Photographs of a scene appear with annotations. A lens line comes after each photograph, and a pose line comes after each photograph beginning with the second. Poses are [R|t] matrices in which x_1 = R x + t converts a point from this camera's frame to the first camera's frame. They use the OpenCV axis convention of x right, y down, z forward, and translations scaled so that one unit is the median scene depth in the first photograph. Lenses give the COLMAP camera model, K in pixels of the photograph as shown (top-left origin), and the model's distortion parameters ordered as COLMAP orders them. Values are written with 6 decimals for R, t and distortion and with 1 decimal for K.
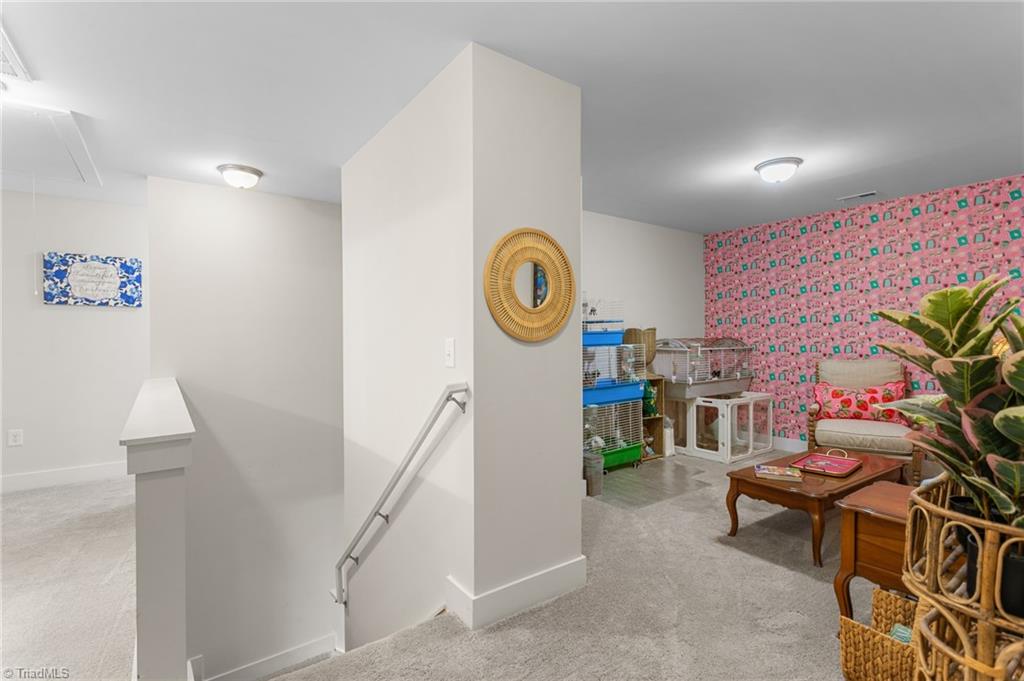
lens RADIAL K [[487.4, 0, 513.4], [0, 487.4, 344.6], [0, 0, 1]] dist [-0.006074, 0.004008]
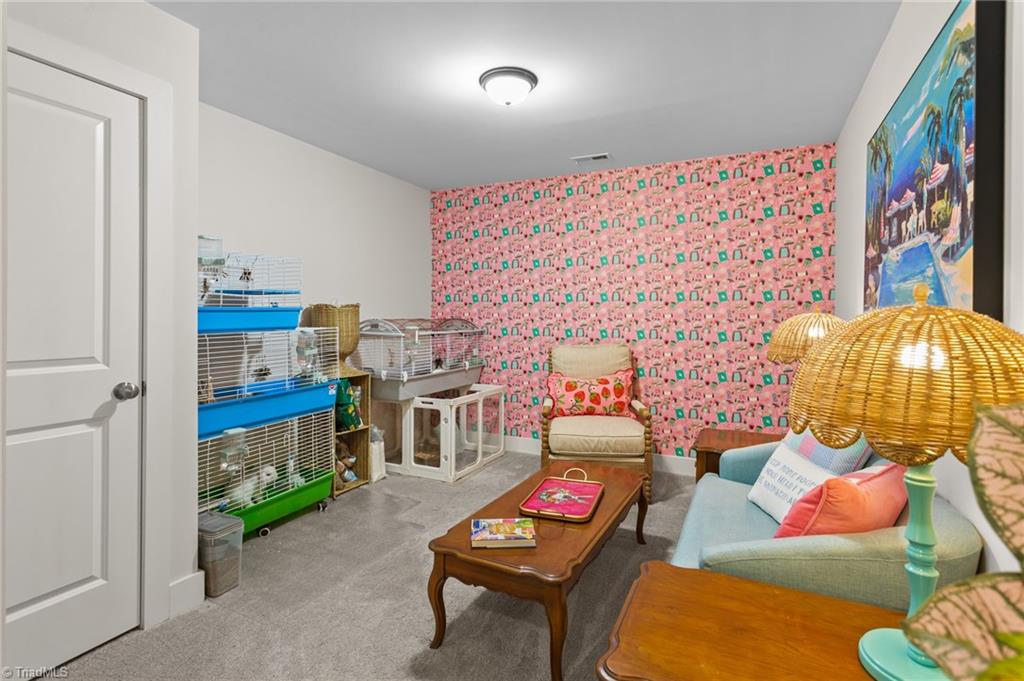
lens RADIAL K [[487.4, 0, 511.5], [0, 487.4, 331.6], [0, 0, 1]] dist [-0.006074, 0.004008]
pose [[0.882183, -0.004873, 0.470881, 0.162195], [-0.003358, 0.999856, 0.016639, -0.006988], [-0.470894, -0.016260, 0.882040, 0.278410]]
